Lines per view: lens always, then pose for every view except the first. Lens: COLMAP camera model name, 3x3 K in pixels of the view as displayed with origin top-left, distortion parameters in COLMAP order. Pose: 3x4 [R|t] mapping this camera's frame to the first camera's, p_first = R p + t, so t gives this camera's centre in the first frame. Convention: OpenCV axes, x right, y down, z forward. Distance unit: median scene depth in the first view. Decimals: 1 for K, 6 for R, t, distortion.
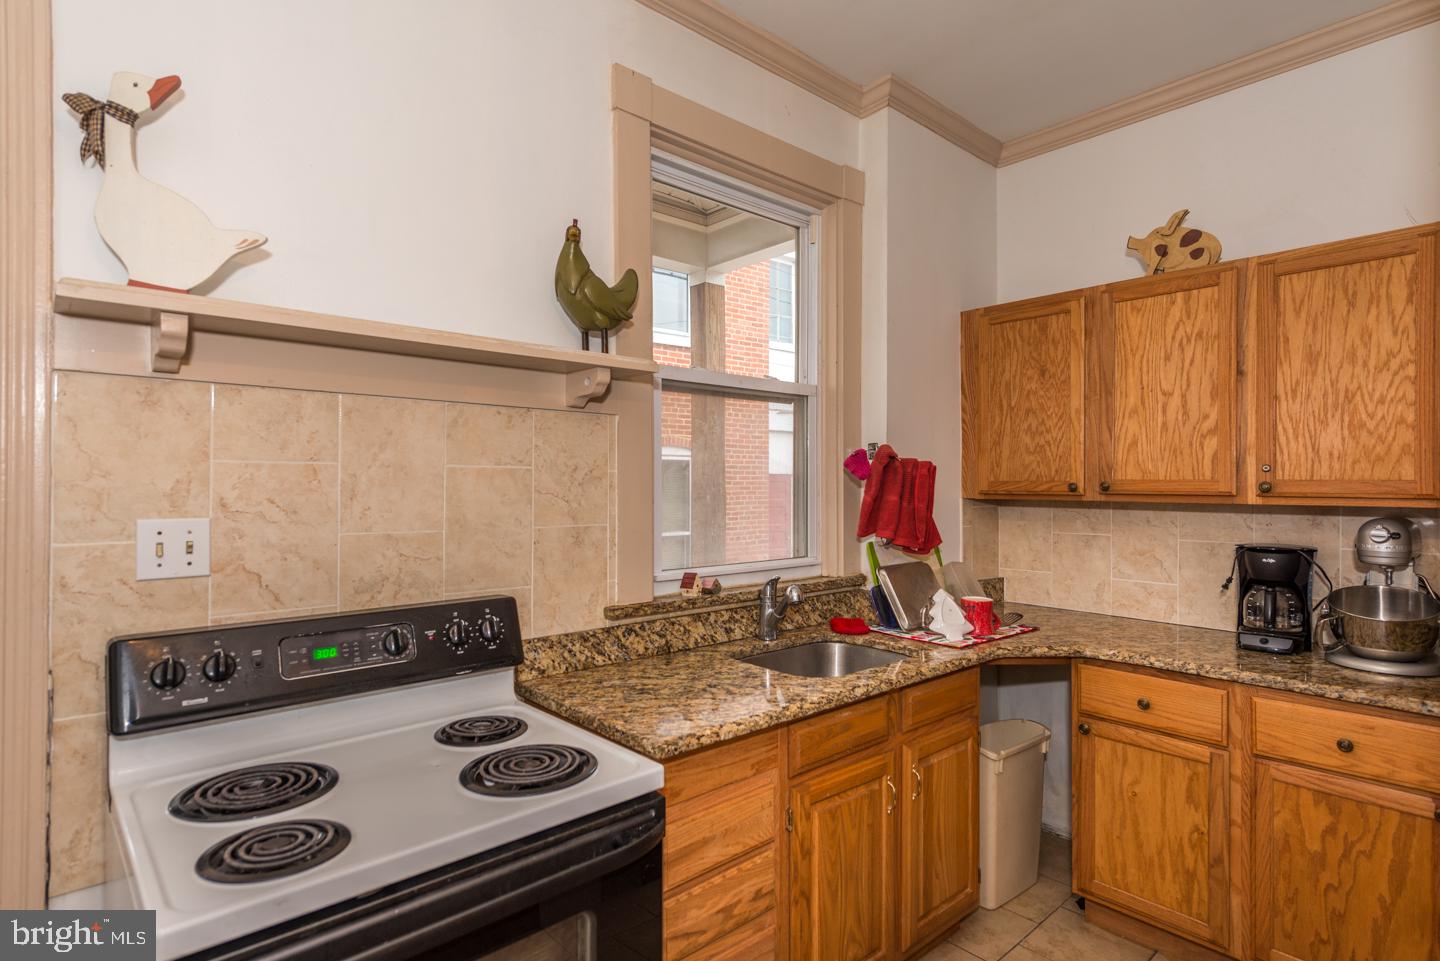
lens RADIAL K [[761.6, 0, 719.5], [0, 761.6, 481.1], [0, 0, 1]] dist [0.005496, 0.001179]
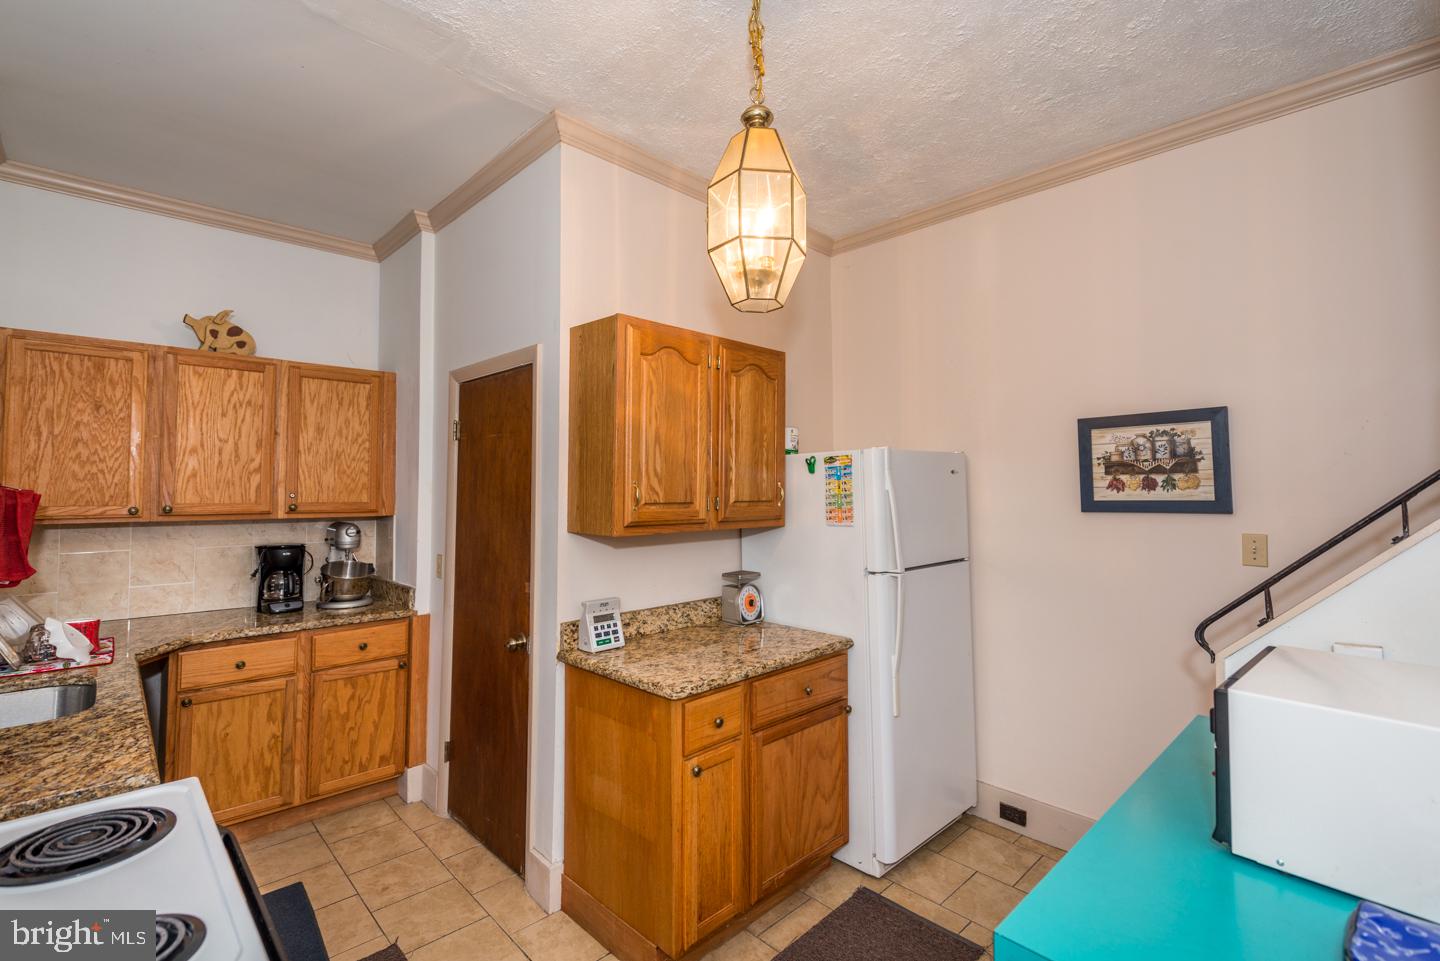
lens RADIAL K [[653.3, 0, 715.3], [0, 653.3, 470.3], [0, 0, 1]] dist [0.017639, -0.001439]
pose [[-0.033487, 0.027842, 0.999051, -0.662505], [-0.004944, 0.999595, -0.028023, -0.034052], [-0.999427, -0.005878, -0.033335, 0.161929]]
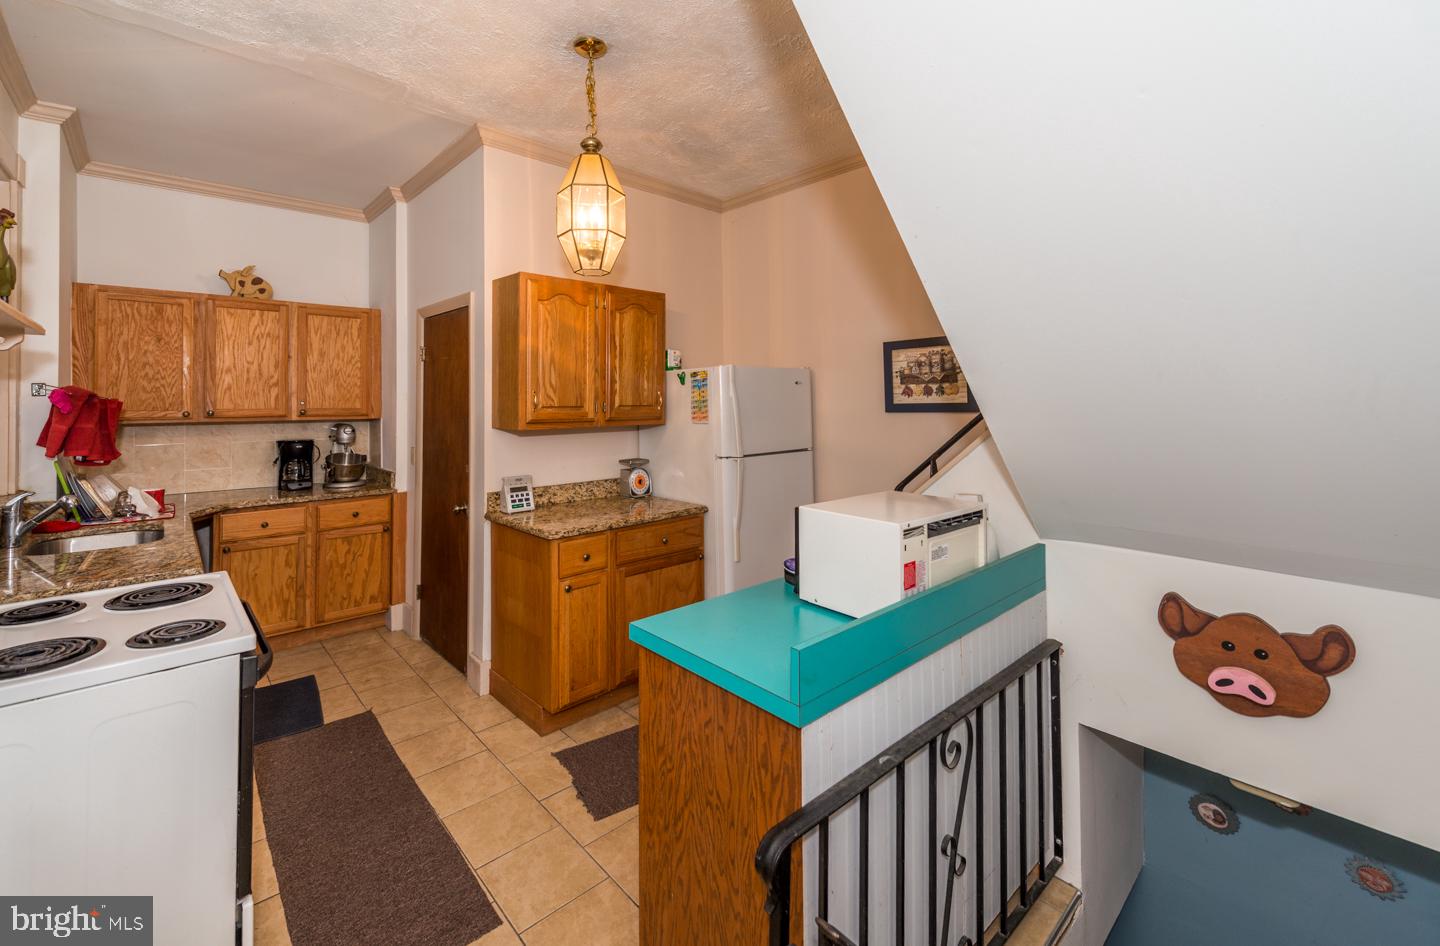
lens RADIAL K [[602.3, 0, 696.6], [0, 602.3, 394.7], [0, 0, 1]] dist [0.019537, 0.000623]
pose [[-0.005729, 0.006371, 0.999963, -0.957401], [0.000056, 0.999980, -0.006371, -0.028531], [-0.999984, 0.000020, -0.005729, -0.088257]]
